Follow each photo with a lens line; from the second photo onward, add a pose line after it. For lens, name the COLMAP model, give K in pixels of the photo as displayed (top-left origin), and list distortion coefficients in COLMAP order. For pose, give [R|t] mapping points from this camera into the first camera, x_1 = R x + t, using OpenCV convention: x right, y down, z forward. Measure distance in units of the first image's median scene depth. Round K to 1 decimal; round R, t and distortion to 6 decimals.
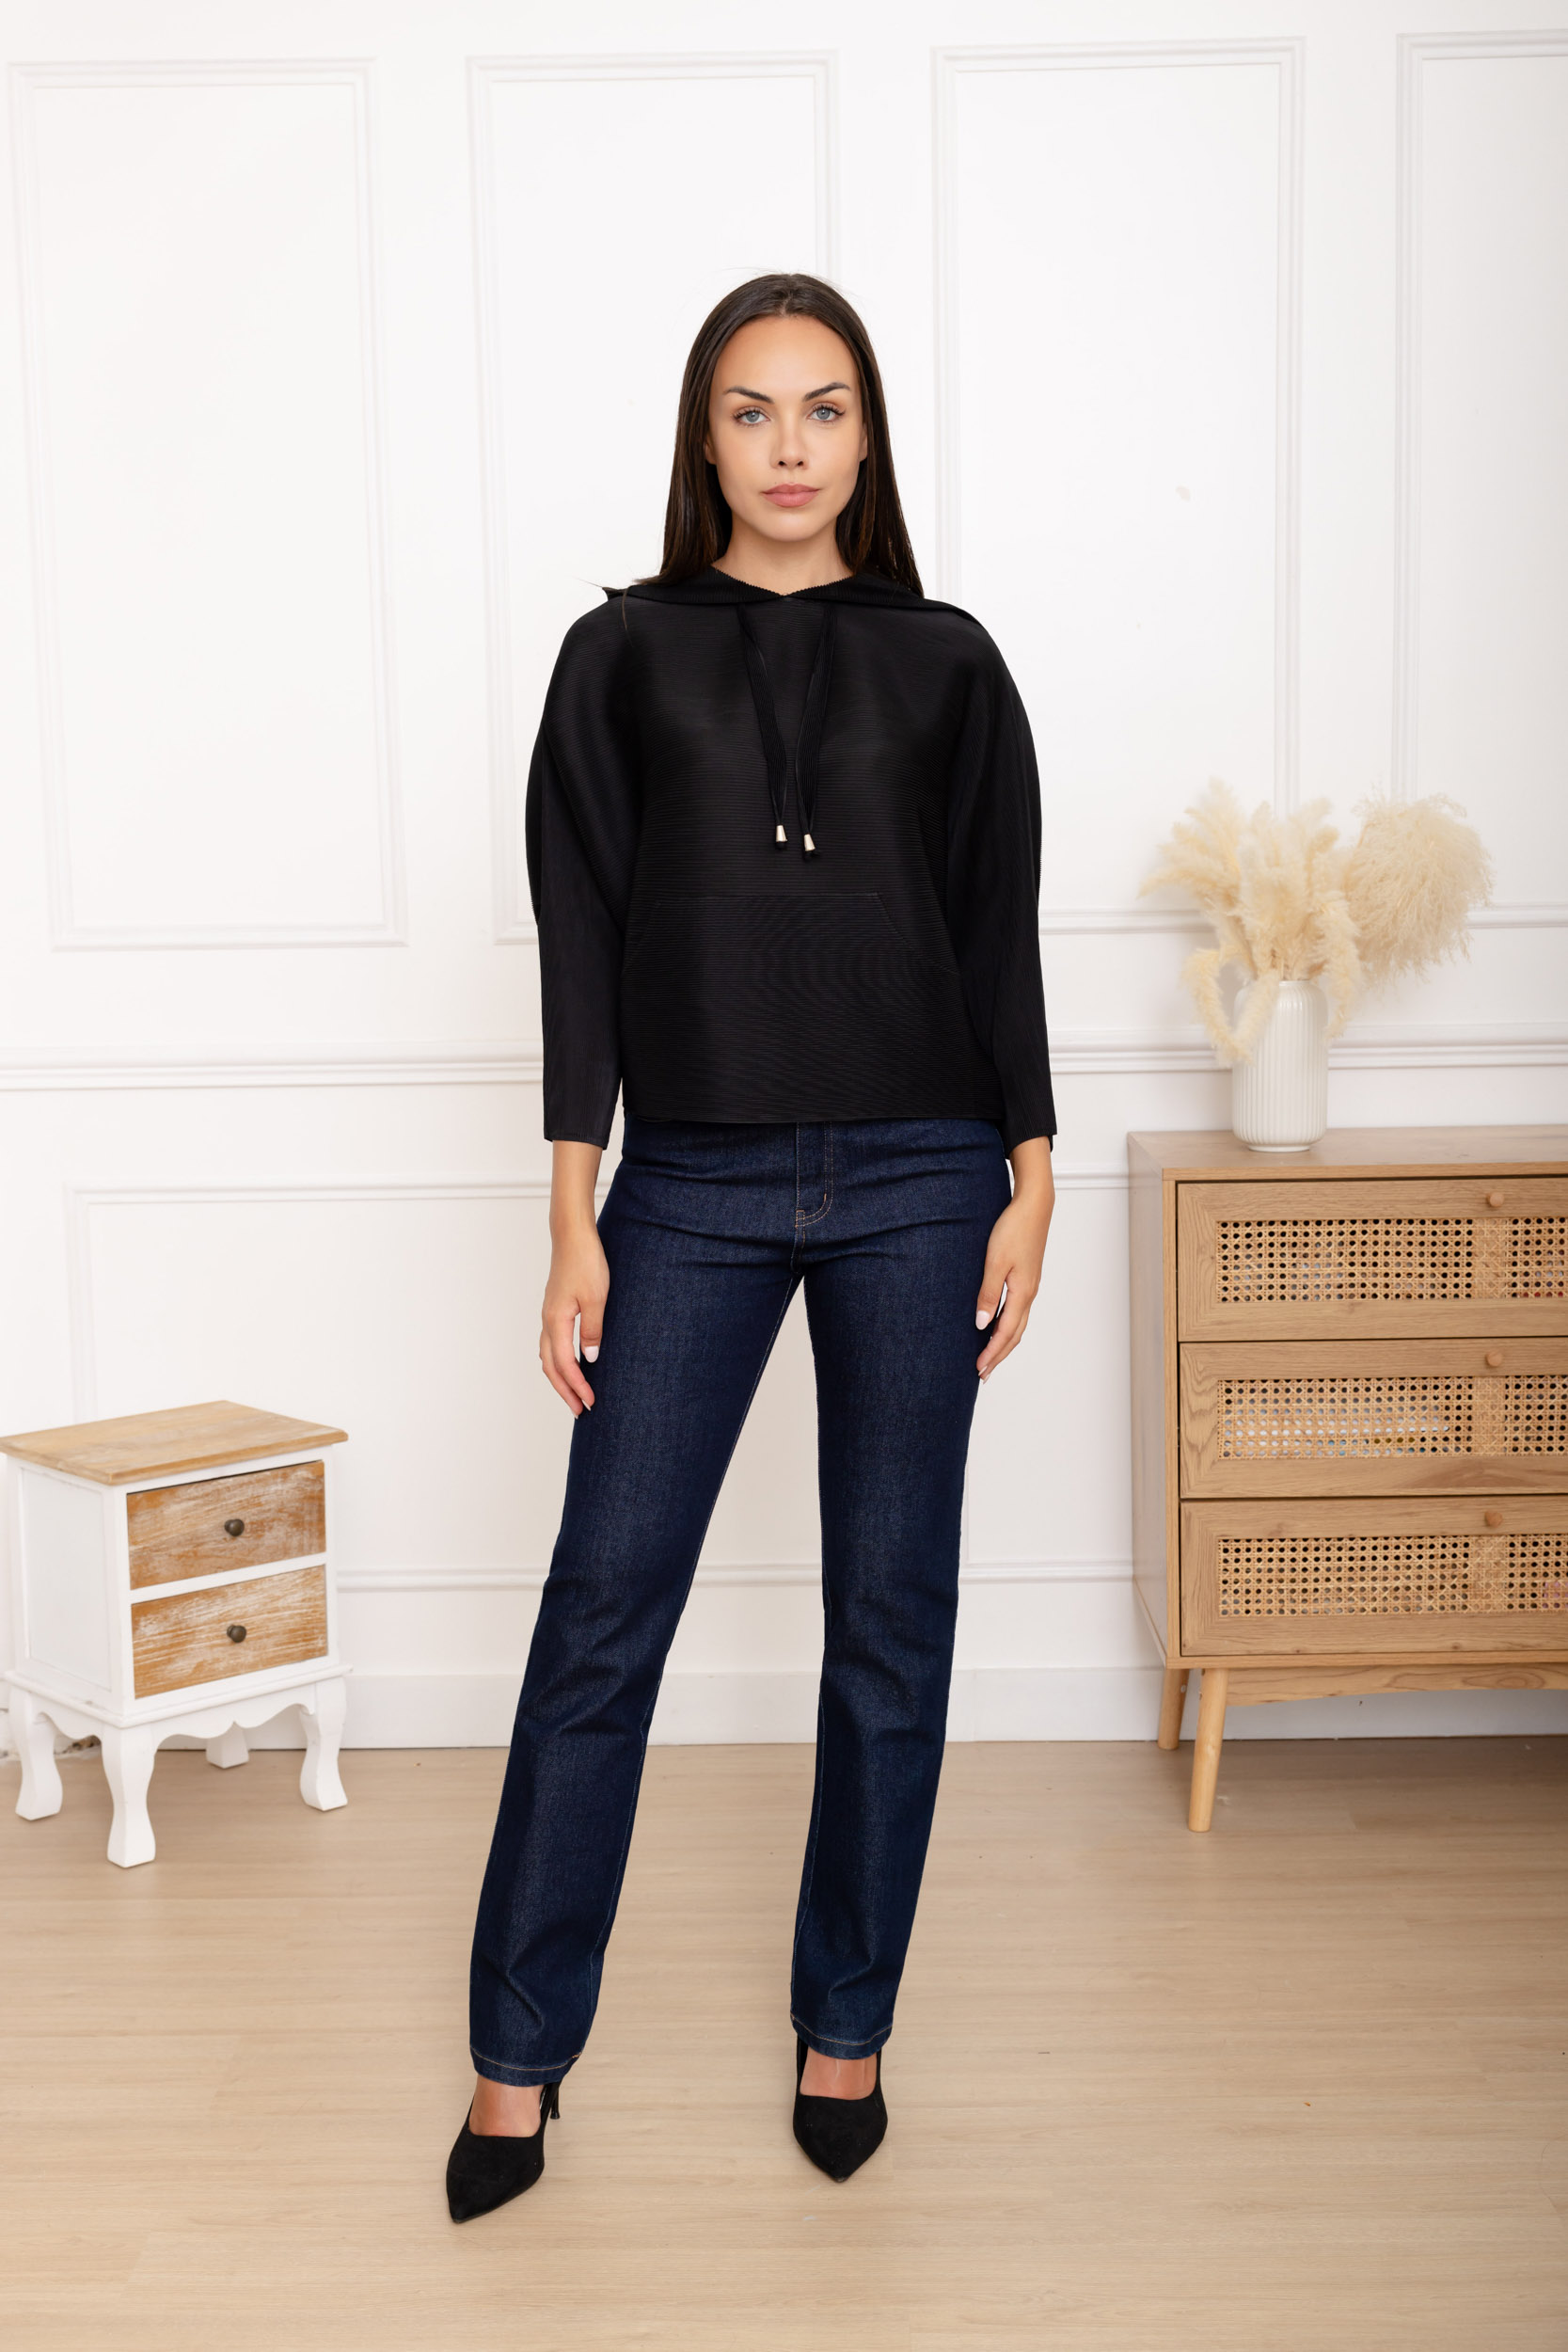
lens RADIAL K [[2920.4, 0, 750.0], [0, 2920.4, 1182.1], [0, 0, 1]] dist [0.002334, 0.000000]
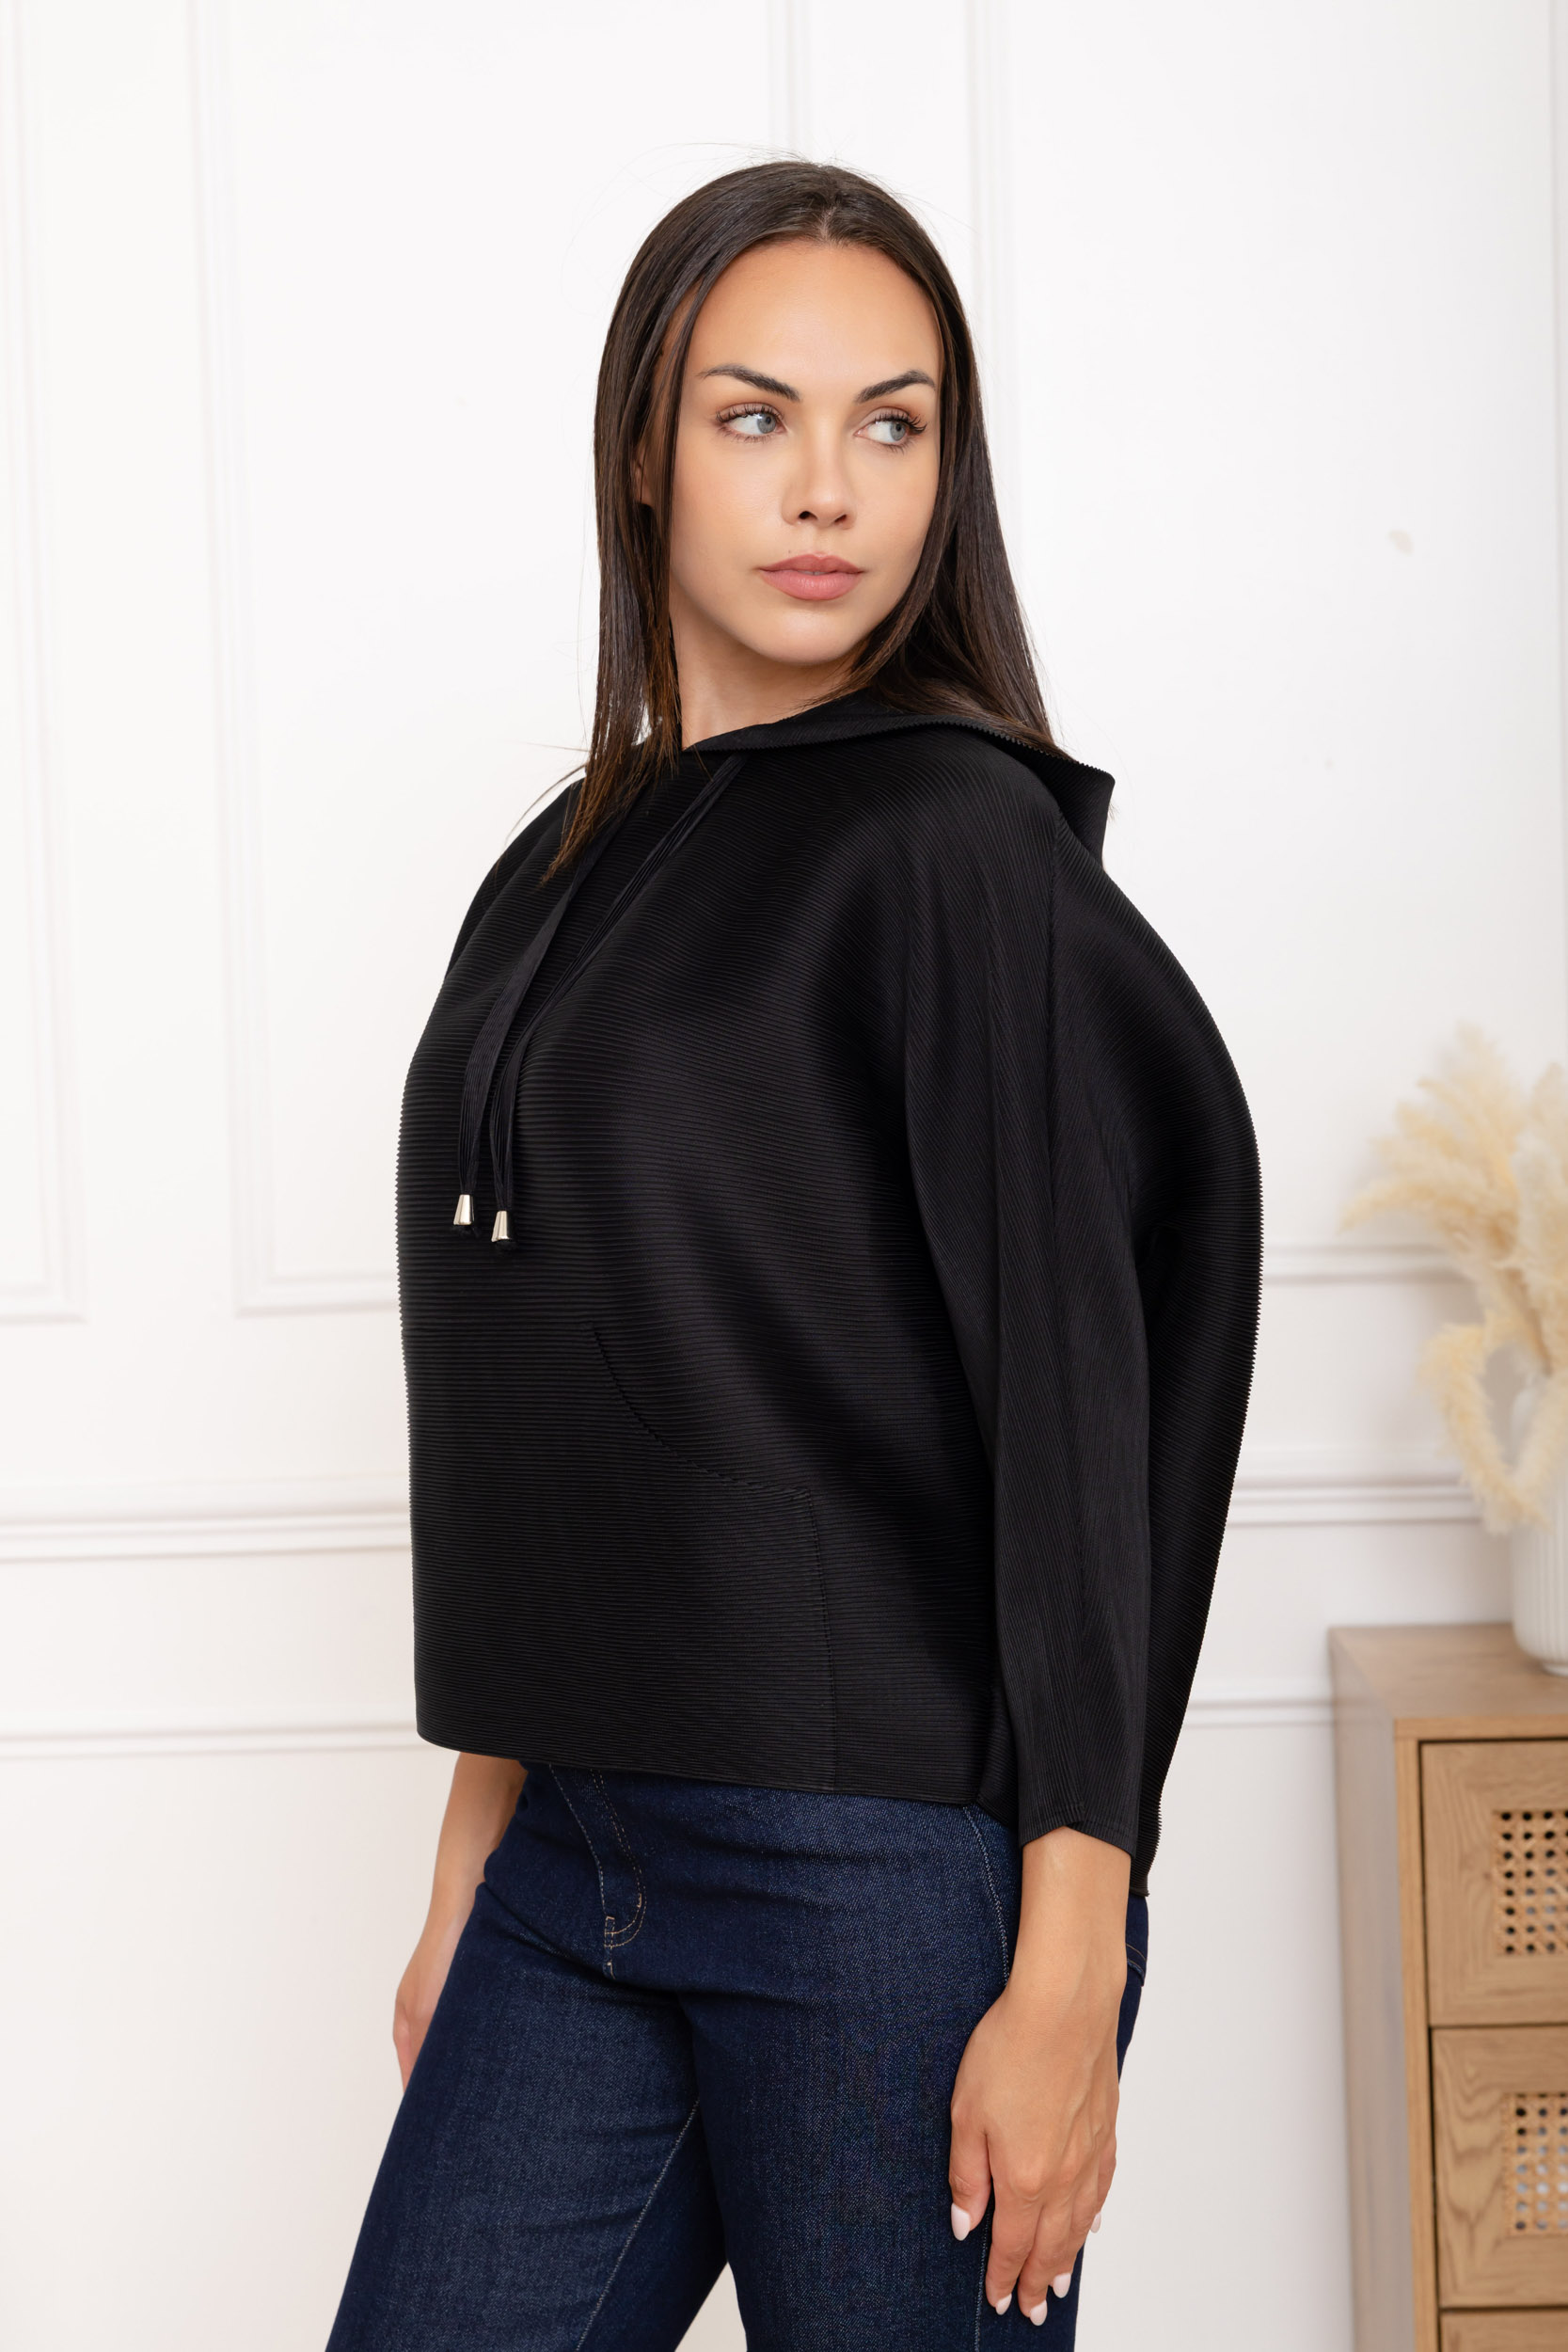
lens RADIAL K [[3903.5, 0, 743.7], [0, 3903.5, 1186.7], [0, 0, 1]] dist [0.015237, 0.000000]
pose [[0.999853, -0.011769, -0.012430, 0.025311], [0.010830, 0.997270, -0.073049, -0.052362], [0.013256, 0.072903, 0.997251, 0.231611]]
